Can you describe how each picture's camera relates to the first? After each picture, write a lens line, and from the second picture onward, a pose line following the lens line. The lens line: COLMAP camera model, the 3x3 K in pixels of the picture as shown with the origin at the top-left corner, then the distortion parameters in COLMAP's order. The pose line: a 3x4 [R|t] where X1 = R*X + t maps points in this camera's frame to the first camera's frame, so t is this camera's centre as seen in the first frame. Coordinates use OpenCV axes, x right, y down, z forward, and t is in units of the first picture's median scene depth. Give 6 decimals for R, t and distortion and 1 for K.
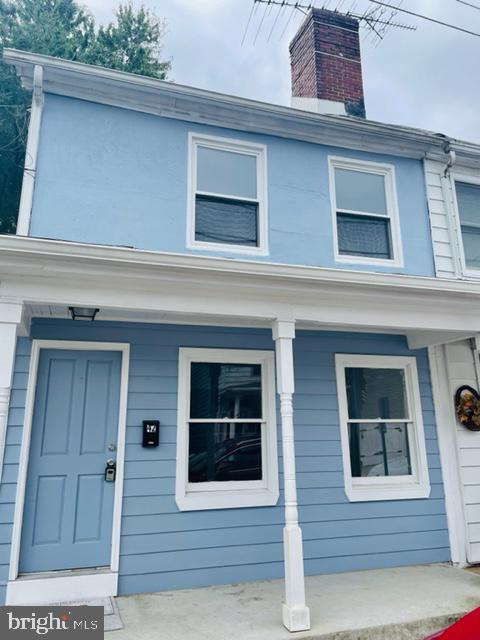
lens RADIAL K [[486.1, 0, 239.0], [0, 486.1, 319.5], [0, 0, 1]] dist [0.082851, -0.113400]
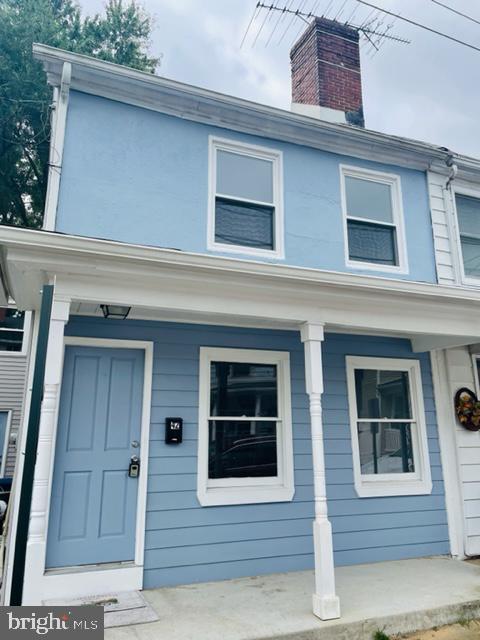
lens RADIAL K [[486.1, 0, 243.2], [0, 486.1, 319.1], [0, 0, 1]] dist [0.082851, -0.113400]
pose [[0.997426, 0.024180, 0.067503, -0.100336], [-0.024325, 0.999703, 0.001325, -0.003991], [-0.067451, -0.002964, 0.997718, -0.024279]]
